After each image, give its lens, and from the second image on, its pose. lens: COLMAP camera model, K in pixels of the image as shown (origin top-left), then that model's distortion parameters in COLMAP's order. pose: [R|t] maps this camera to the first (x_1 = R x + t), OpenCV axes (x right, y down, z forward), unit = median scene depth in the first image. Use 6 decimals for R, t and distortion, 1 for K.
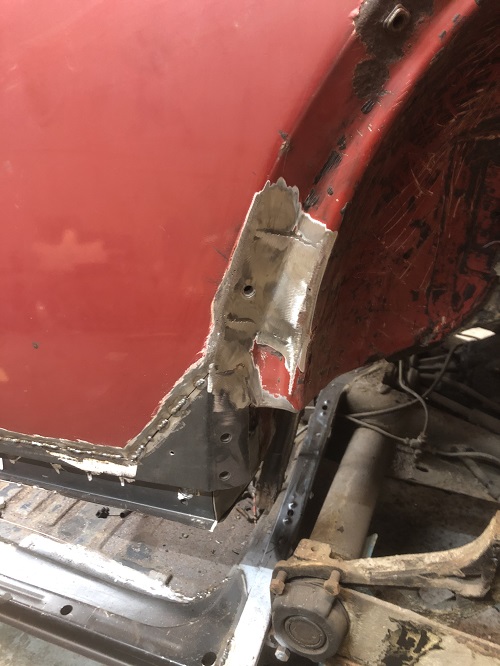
lens RADIAL K [[542.2, 0, 251.3], [0, 542.2, 331.3], [0, 0, 1]] dist [0.012375, -0.006305]
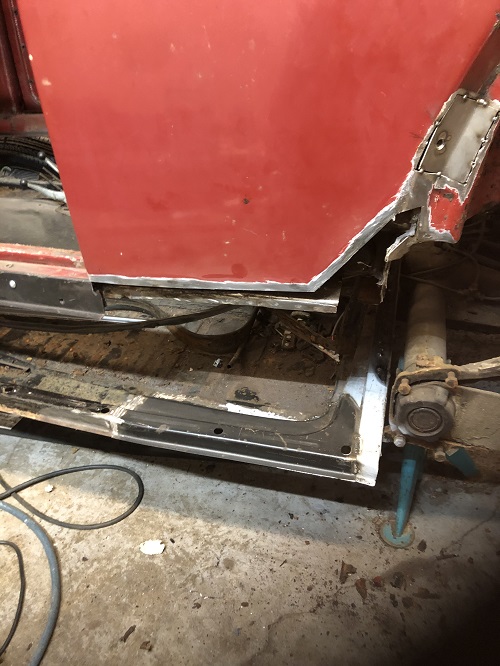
lens RADIAL K [[542.2, 0, 245.6], [0, 542.2, 338.7], [0, 0, 1]] dist [0.012375, -0.006305]
pose [[0.993096, -0.064012, 0.098303, -0.471144], [0.045463, 0.982524, 0.180497, 0.096245], [-0.108139, -0.174782, 0.978651, -0.236620]]
